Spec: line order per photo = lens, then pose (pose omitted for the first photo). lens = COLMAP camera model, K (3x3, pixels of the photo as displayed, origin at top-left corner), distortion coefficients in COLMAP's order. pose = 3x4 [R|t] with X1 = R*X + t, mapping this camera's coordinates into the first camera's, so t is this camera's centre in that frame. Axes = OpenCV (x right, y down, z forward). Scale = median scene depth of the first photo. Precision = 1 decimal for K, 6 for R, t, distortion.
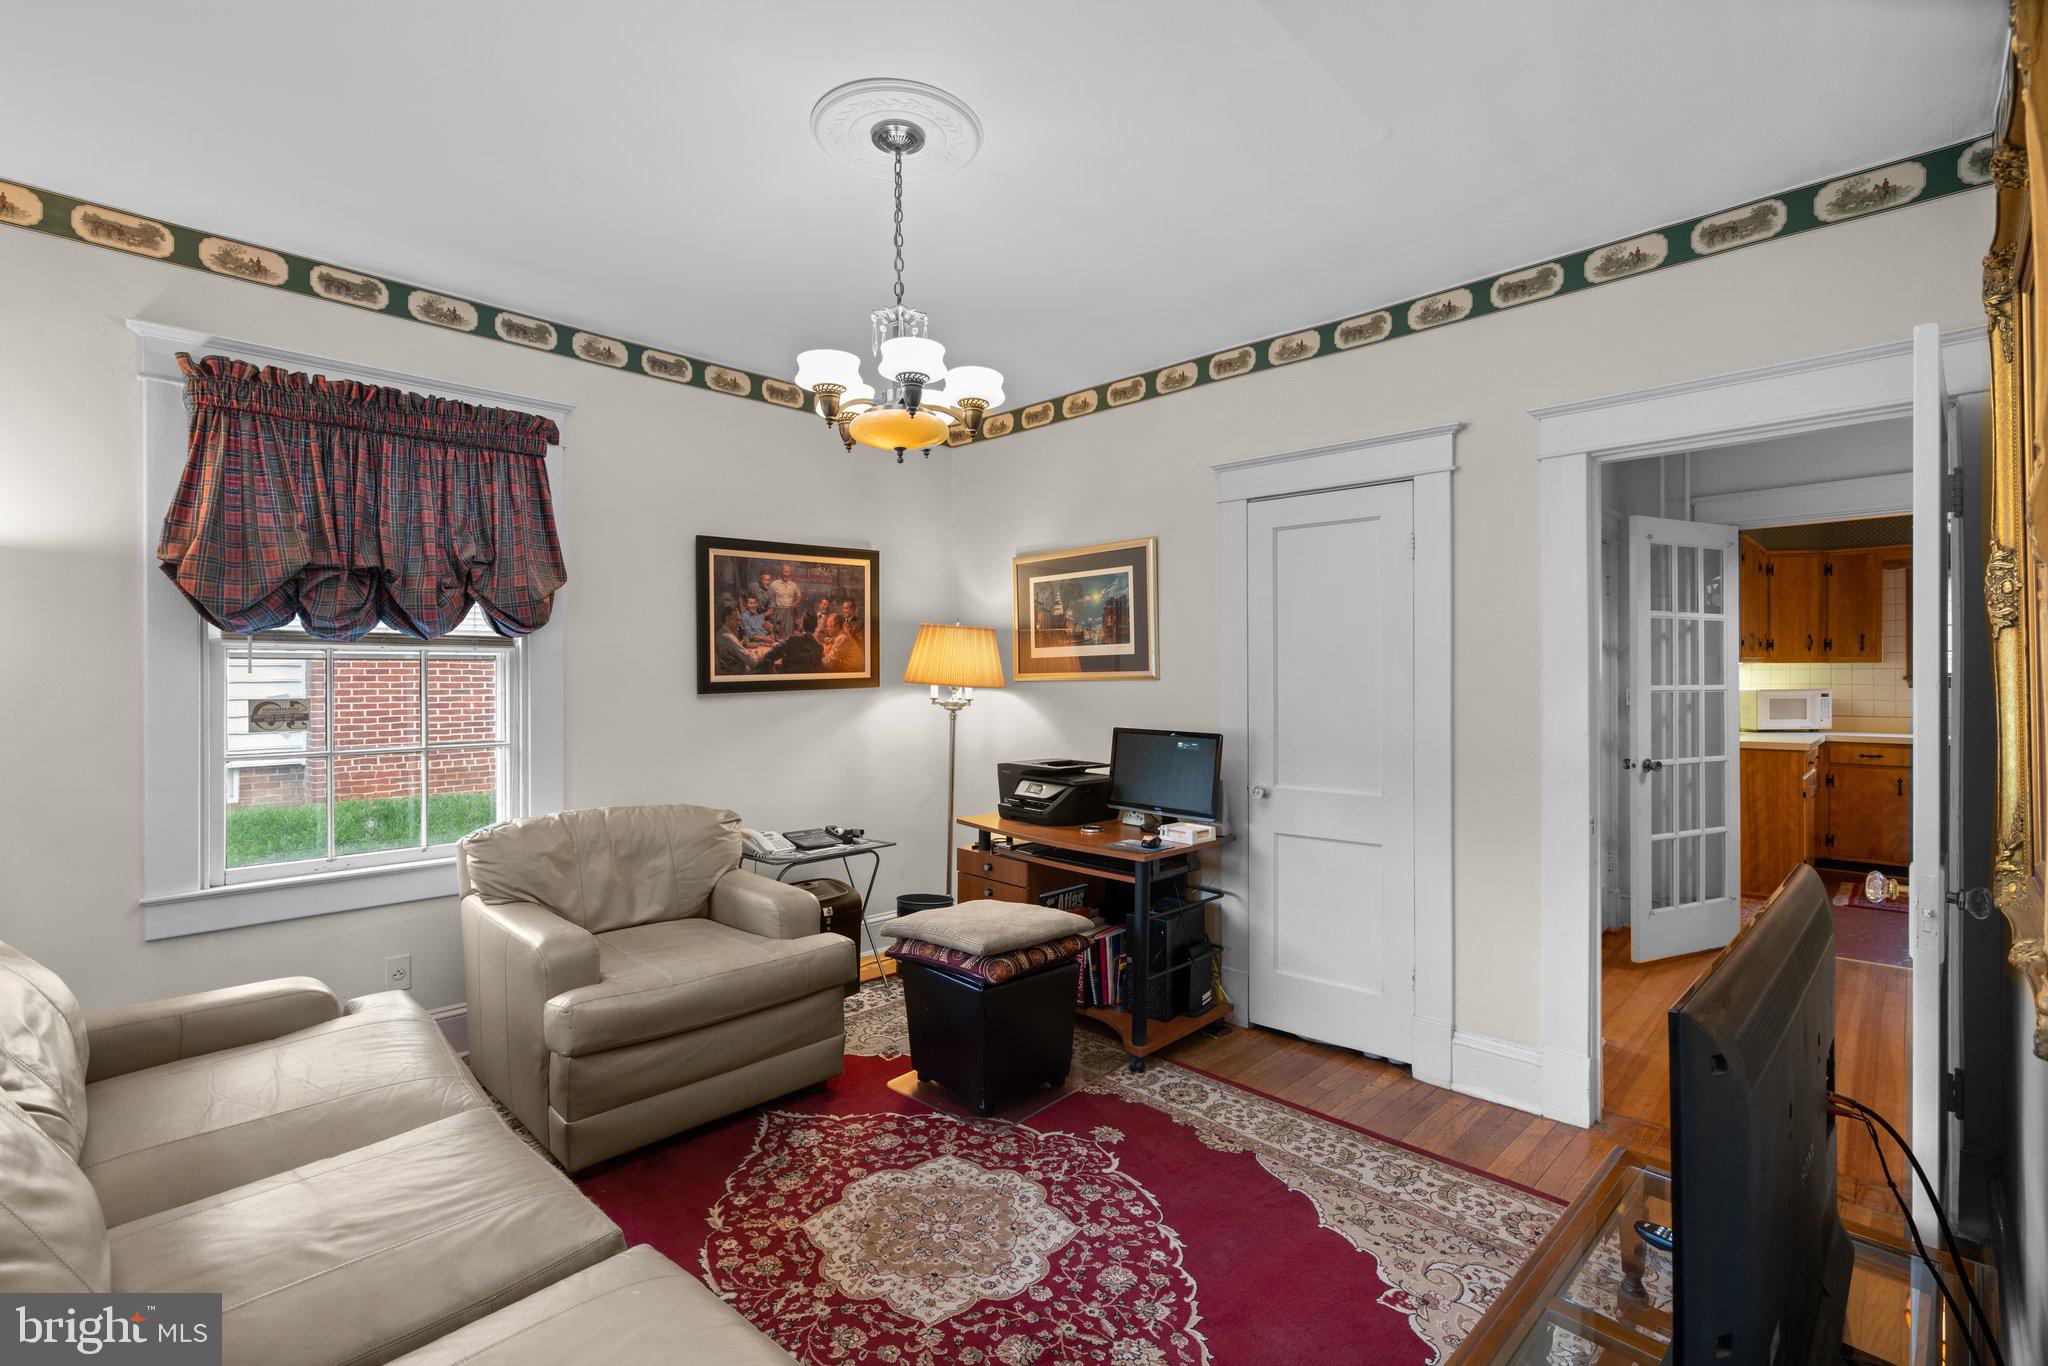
lens RADIAL K [[923.8, 0, 1018.4], [0, 923.8, 673.5], [0, 0, 1]] dist [-0.013600, 0.001116]
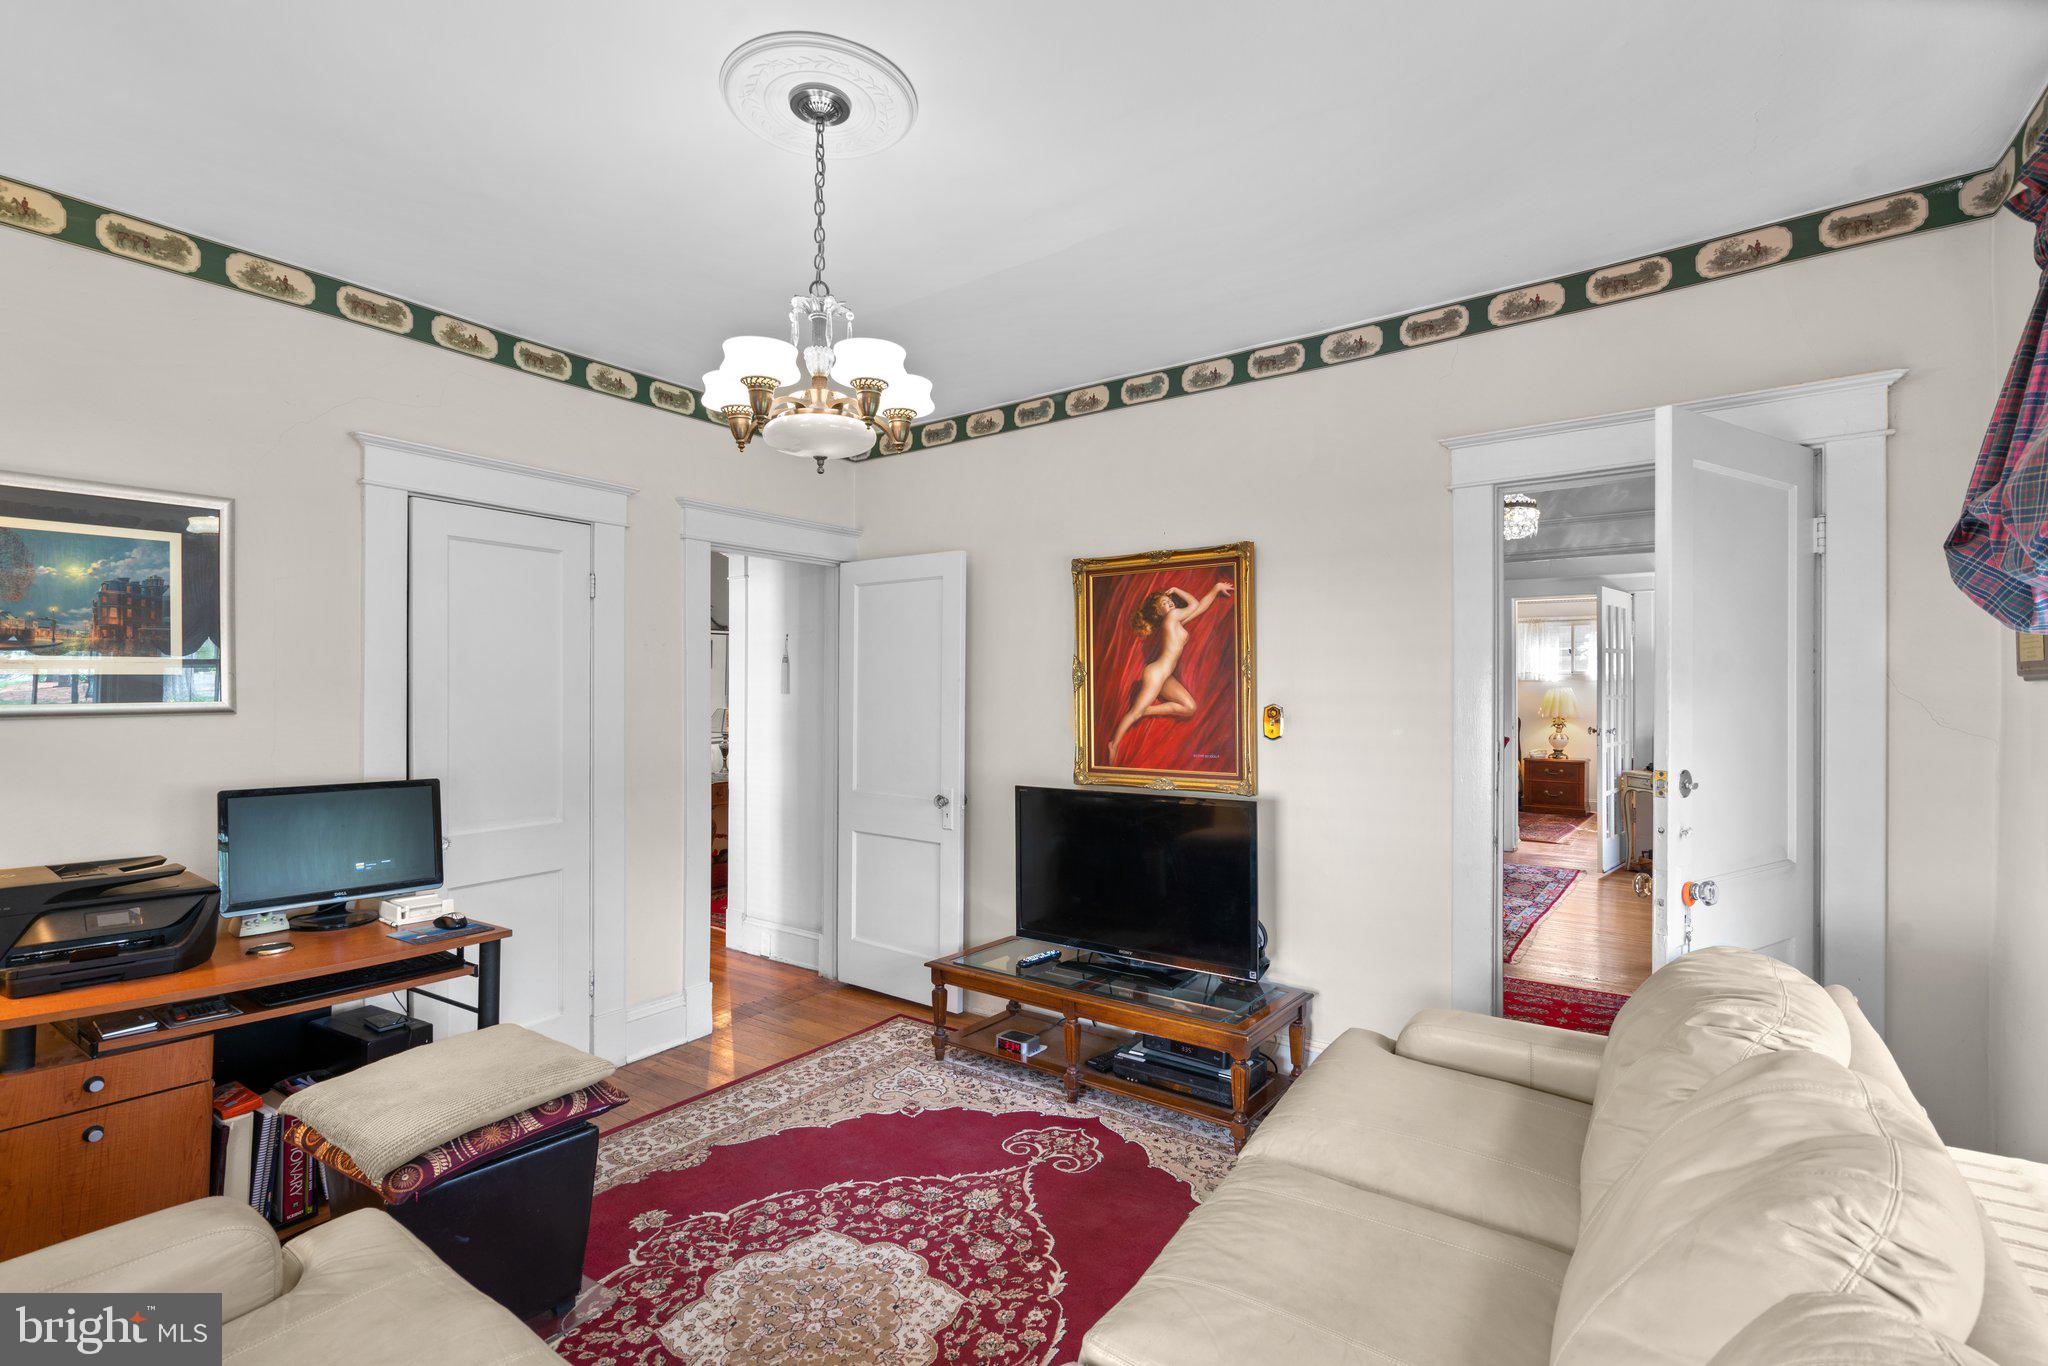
lens RADIAL K [[923.8, 0, 1029.3], [0, 923.8, 685.7], [0, 0, 1]] dist [-0.013600, 0.001116]
pose [[-0.162439, 0.009046, 0.986677, -0.847746], [-0.004416, 0.999941, -0.009895, -0.014575], [-0.986709, -0.005965, -0.162390, 0.776307]]
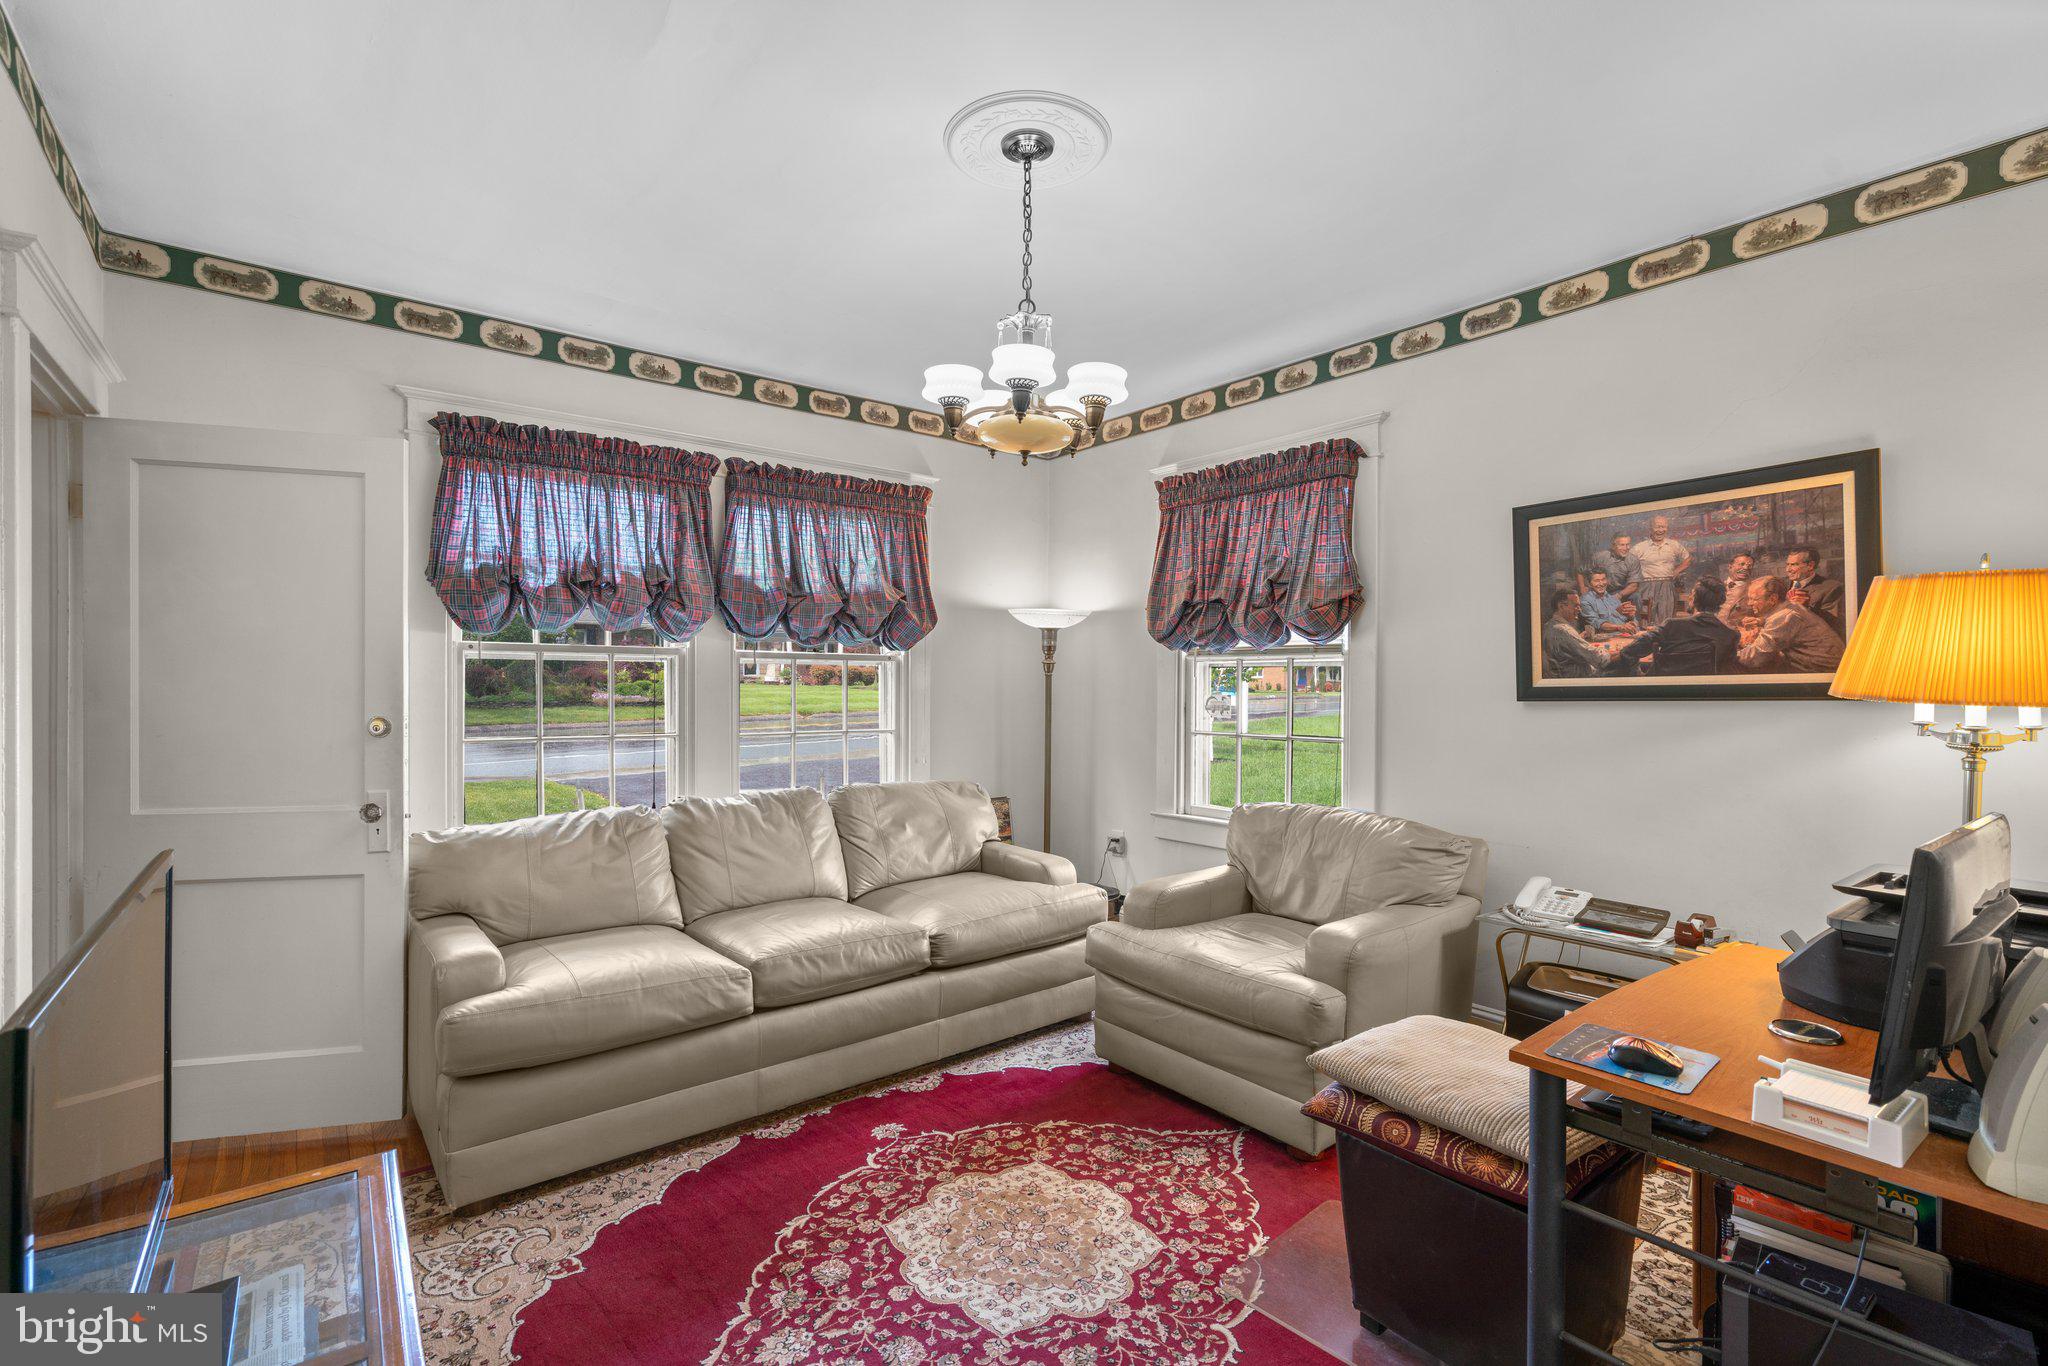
lens RADIAL K [[923.8, 0, 1007.4], [0, 923.8, 690.2], [0, 0, 1]] dist [-0.013600, 0.001116]
pose [[-0.134667, 0.006272, -0.990871, 0.728667], [-0.003479, 0.999971, 0.006803, 0.011649], [0.990885, 0.004363, -0.134642, 0.917850]]
